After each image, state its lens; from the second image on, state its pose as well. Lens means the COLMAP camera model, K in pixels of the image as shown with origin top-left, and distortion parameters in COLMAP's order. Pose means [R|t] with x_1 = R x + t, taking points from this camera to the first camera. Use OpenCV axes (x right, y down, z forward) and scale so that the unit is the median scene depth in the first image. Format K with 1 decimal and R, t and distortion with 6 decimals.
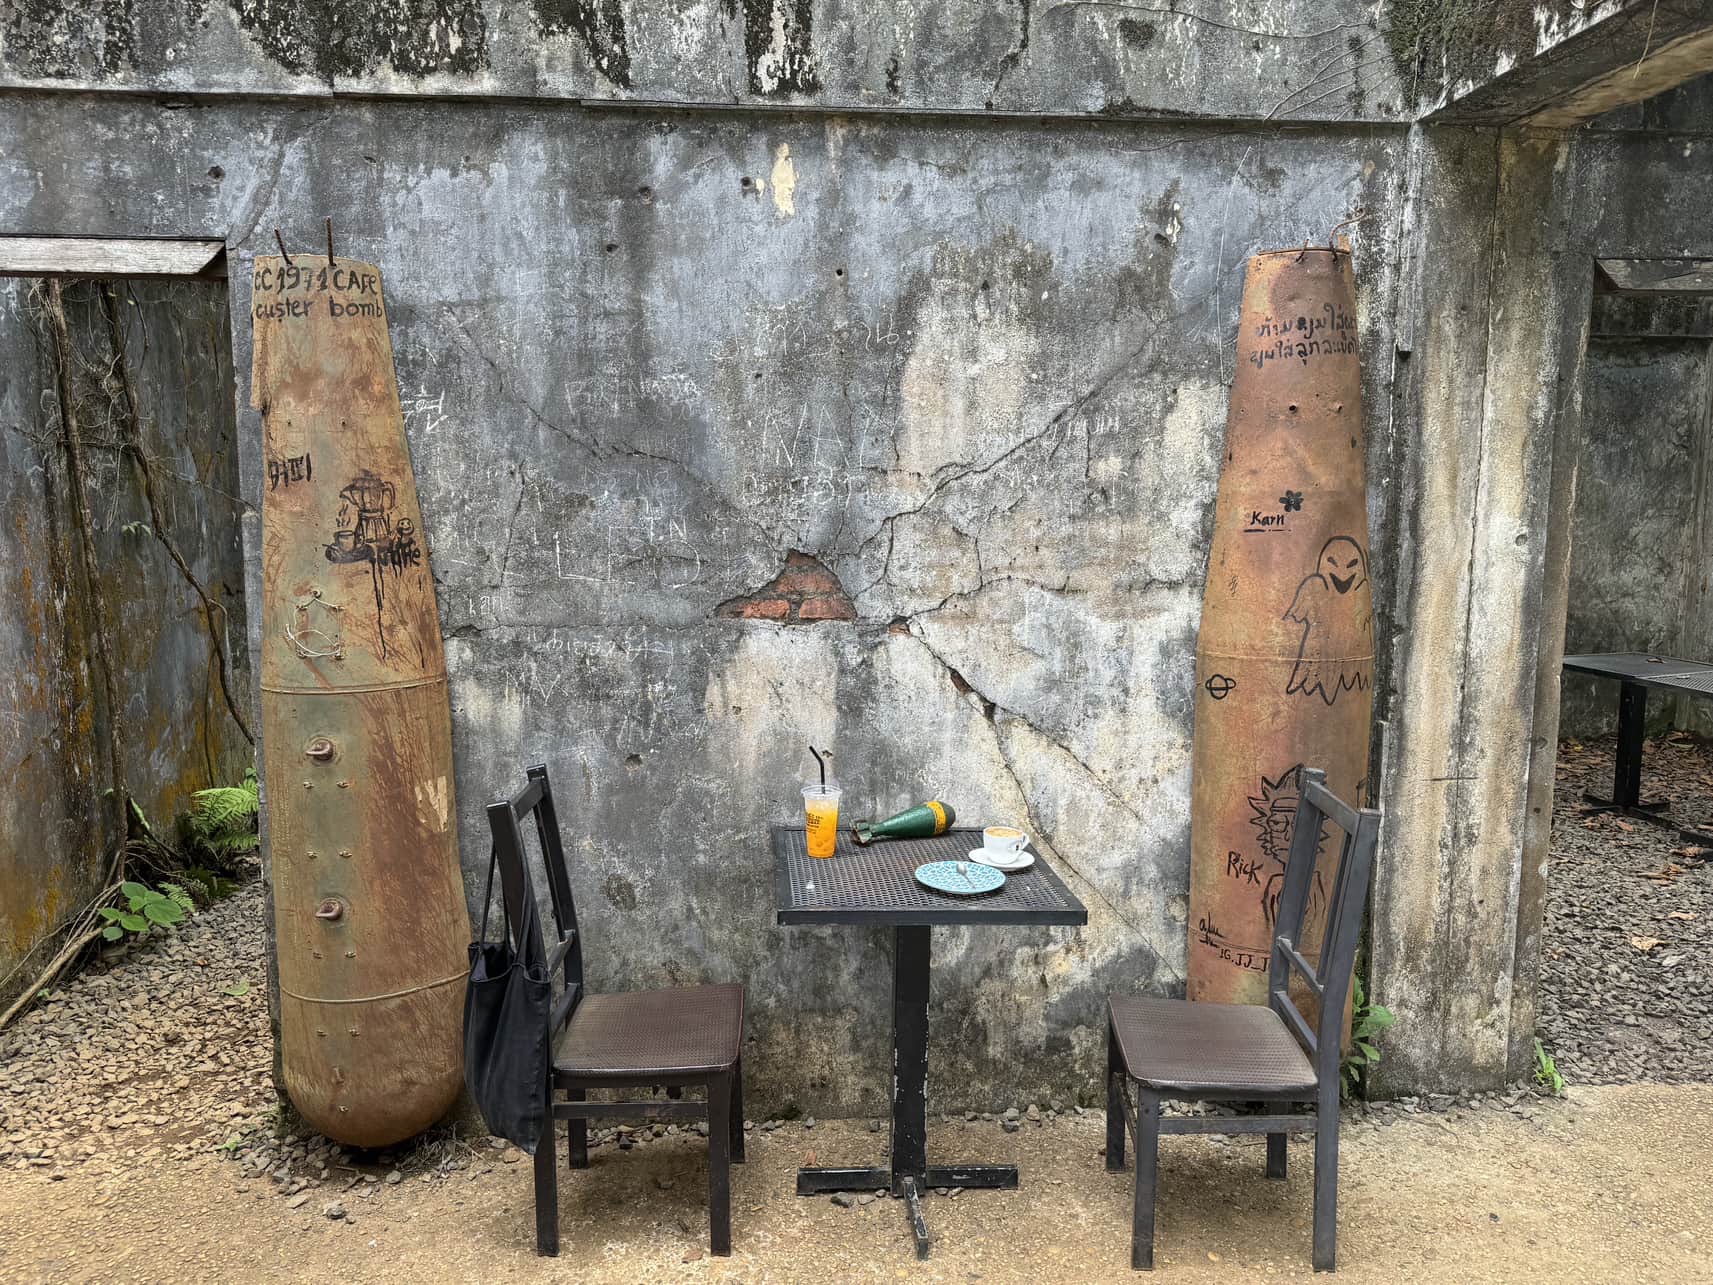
lens RADIAL K [[1236.4, 0, 856.5], [0, 1236.4, 642.5], [0, 0, 1]] dist [0.094378, -0.111481]
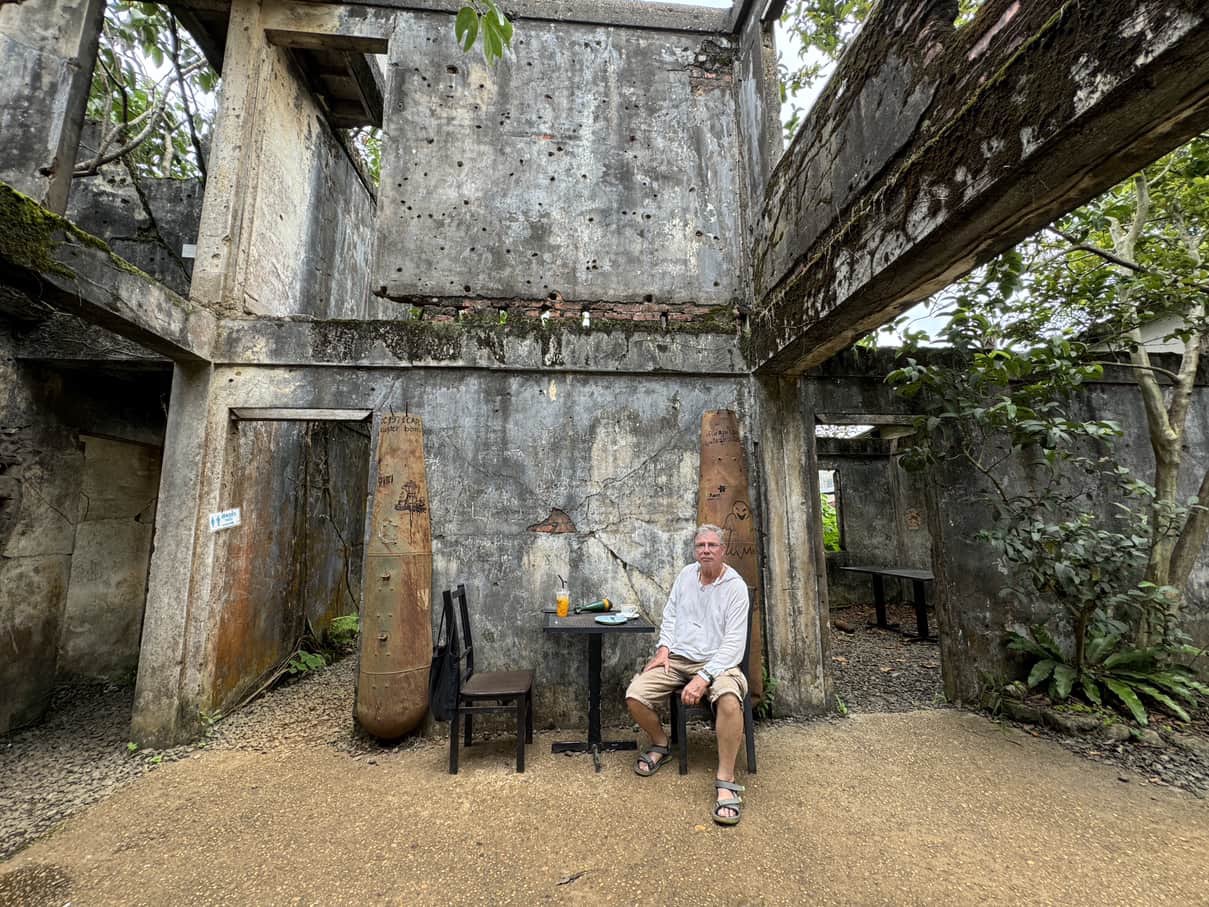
lens RADIAL K [[493.2, 0, 604.5], [0, 493.2, 453.5], [0, 0, 1]] dist [0.014872, -0.000131]
pose [[0.999840, -0.010131, 0.014715, 0.050302], [0.013761, 0.962007, -0.272677, 0.119103], [-0.011394, 0.272836, 0.961993, -0.146722]]
